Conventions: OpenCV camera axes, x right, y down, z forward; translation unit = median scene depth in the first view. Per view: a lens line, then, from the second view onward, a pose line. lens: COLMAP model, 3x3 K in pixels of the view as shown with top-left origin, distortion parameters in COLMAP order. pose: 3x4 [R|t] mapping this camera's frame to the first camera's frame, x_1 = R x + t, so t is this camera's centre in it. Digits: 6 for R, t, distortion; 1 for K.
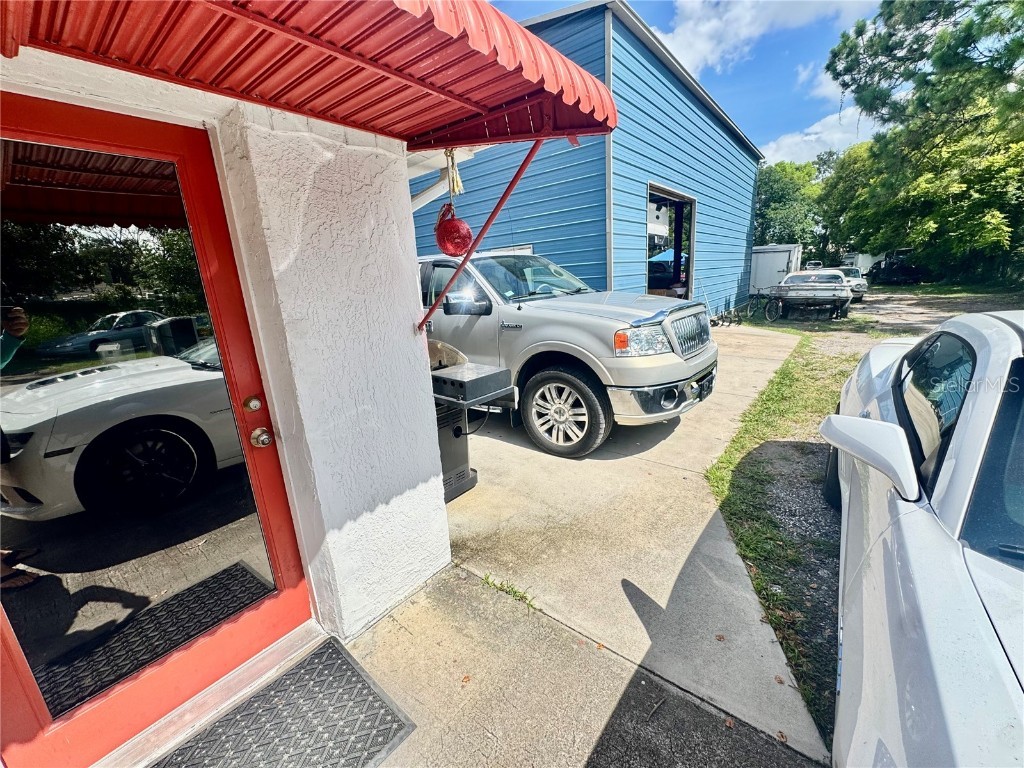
lens RADIAL K [[409.7, 0, 511.7], [0, 409.7, 381.7], [0, 0, 1]] dist [-0.003233, -0.000452]
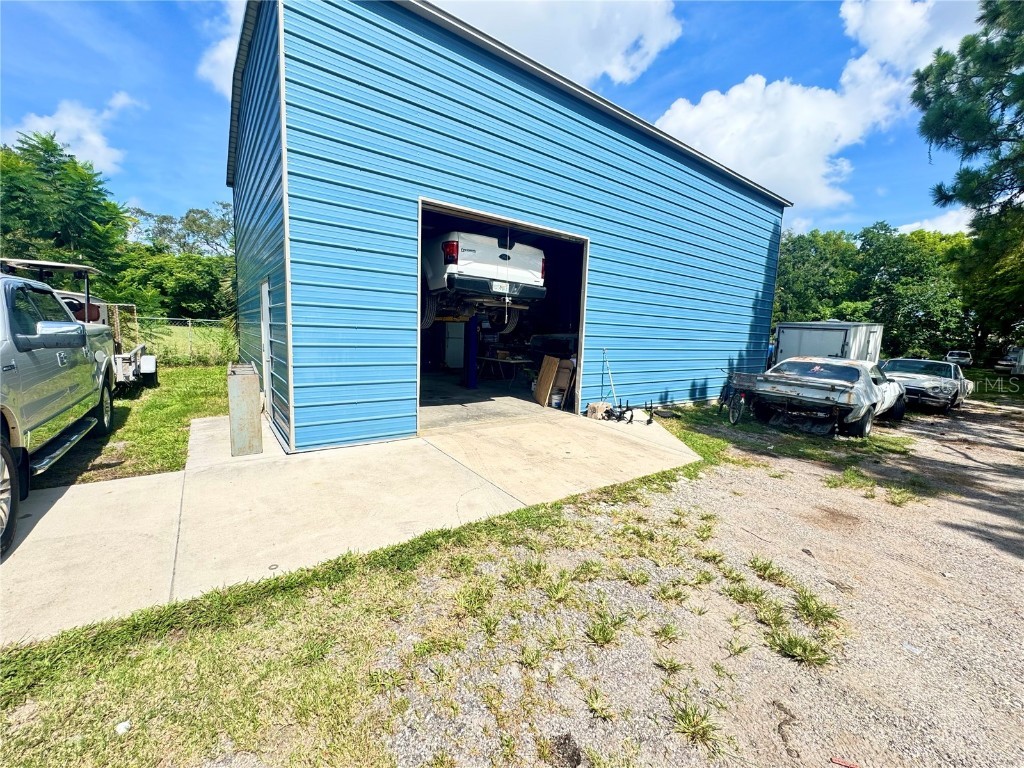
lens RADIAL K [[409.7, 0, 511.7], [0, 409.7, 381.7], [0, 0, 1]] dist [-0.003233, -0.000452]
pose [[0.961893, 0.127069, -0.242107, 0.358168], [-0.156367, 0.982011, -0.105843, -0.072363], [0.224303, 0.139667, 0.964459, 0.217427]]
